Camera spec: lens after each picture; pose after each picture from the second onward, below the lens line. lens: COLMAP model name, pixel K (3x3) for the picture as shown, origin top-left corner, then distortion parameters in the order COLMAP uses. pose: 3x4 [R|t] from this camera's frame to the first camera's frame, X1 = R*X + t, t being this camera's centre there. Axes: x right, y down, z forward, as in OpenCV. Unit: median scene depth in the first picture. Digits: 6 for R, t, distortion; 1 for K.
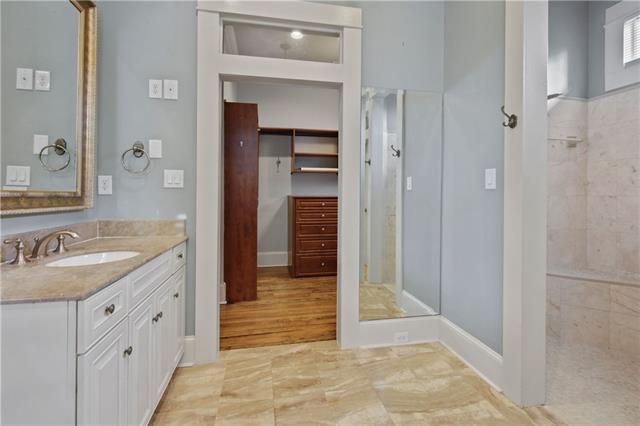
lens RADIAL K [[301.6, 0, 321.3], [0, 301.6, 196.7], [0, 0, 1]] dist [0.000272, -0.000134]
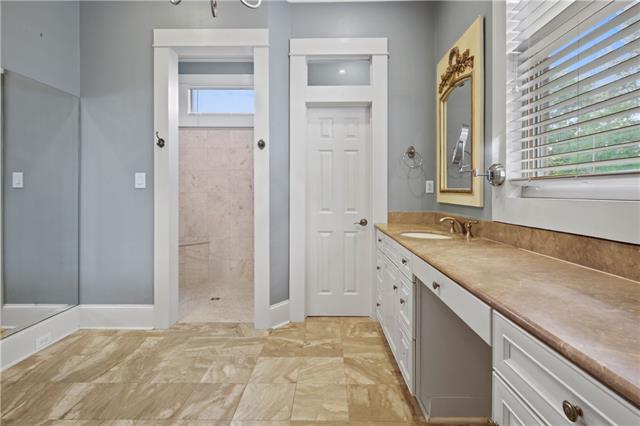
lens RADIAL K [[301.6, 0, 321.3], [0, 301.6, 196.7], [0, 0, 1]] dist [0.000272, -0.000134]
pose [[0.214625, -0.016667, 0.976554, -0.587888], [0.007584, 0.999853, 0.015398, -0.000645], [-0.976667, 0.004101, 0.214719, -0.091191]]
